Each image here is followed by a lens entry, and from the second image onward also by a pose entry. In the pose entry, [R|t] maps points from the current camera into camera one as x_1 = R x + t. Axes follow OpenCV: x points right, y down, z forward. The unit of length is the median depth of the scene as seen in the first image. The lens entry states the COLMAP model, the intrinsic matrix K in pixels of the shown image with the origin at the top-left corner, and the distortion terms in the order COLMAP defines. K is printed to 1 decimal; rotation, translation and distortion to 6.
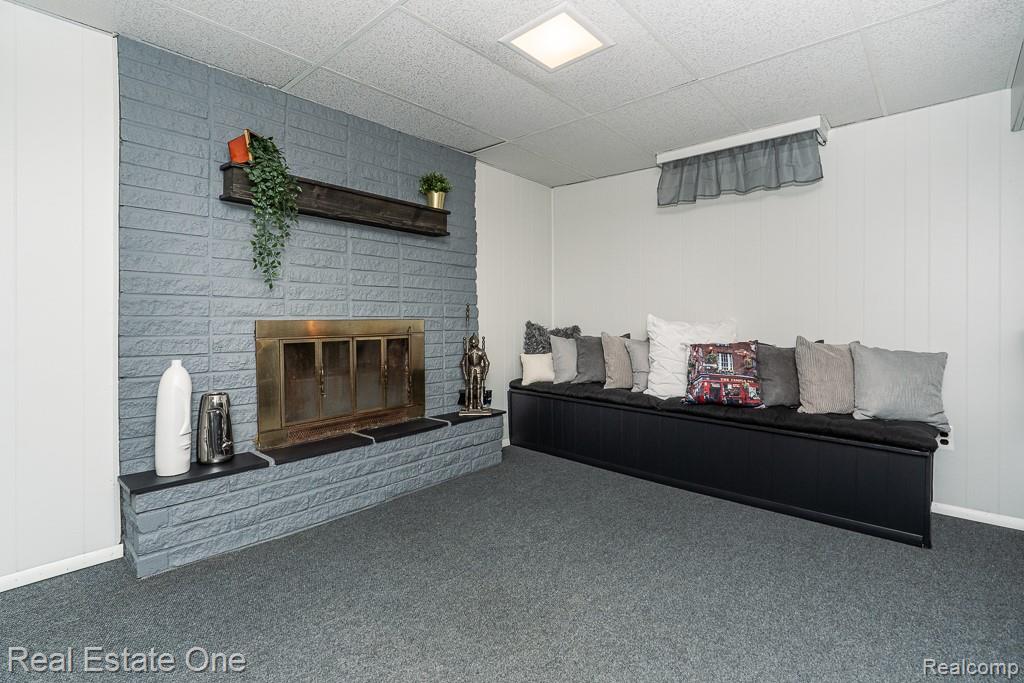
lens RADIAL K [[471.9, 0, 515.6], [0, 471.9, 335.7], [0, 0, 1]] dist [-0.008442, 0.002938]
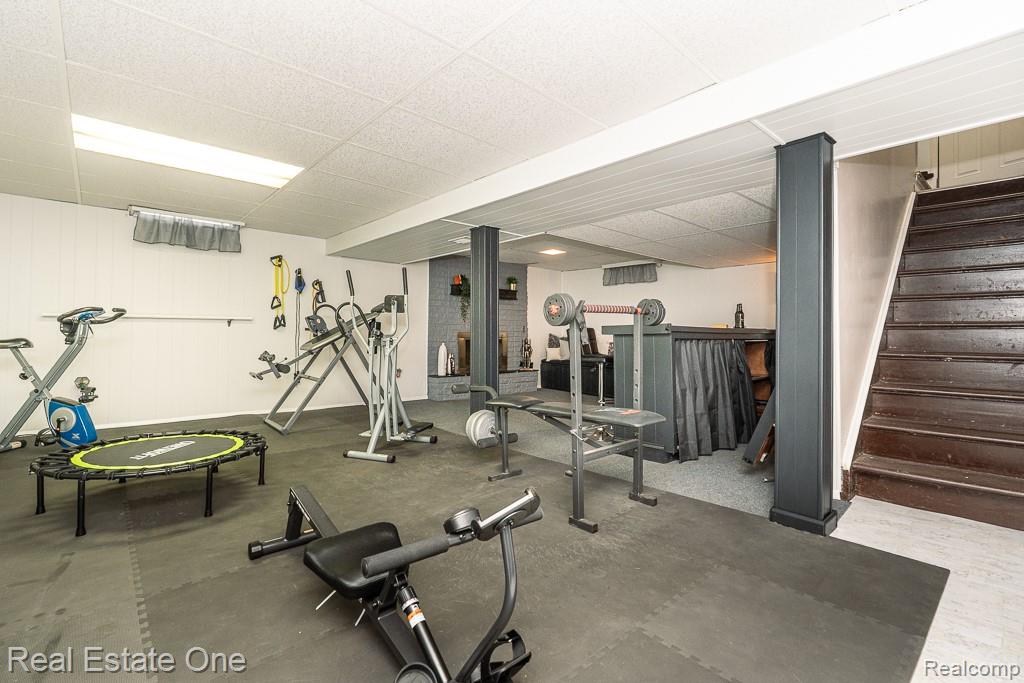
lens RADIAL K [[471.9, 0, 509.4], [0, 471.9, 338.7], [0, 0, 1]] dist [-0.008442, 0.002938]
pose [[0.995147, 0.003349, -0.098344, 0.067019], [-0.006179, 0.999575, -0.028479, 0.070150], [0.098206, 0.028949, 0.994745, -1.468605]]
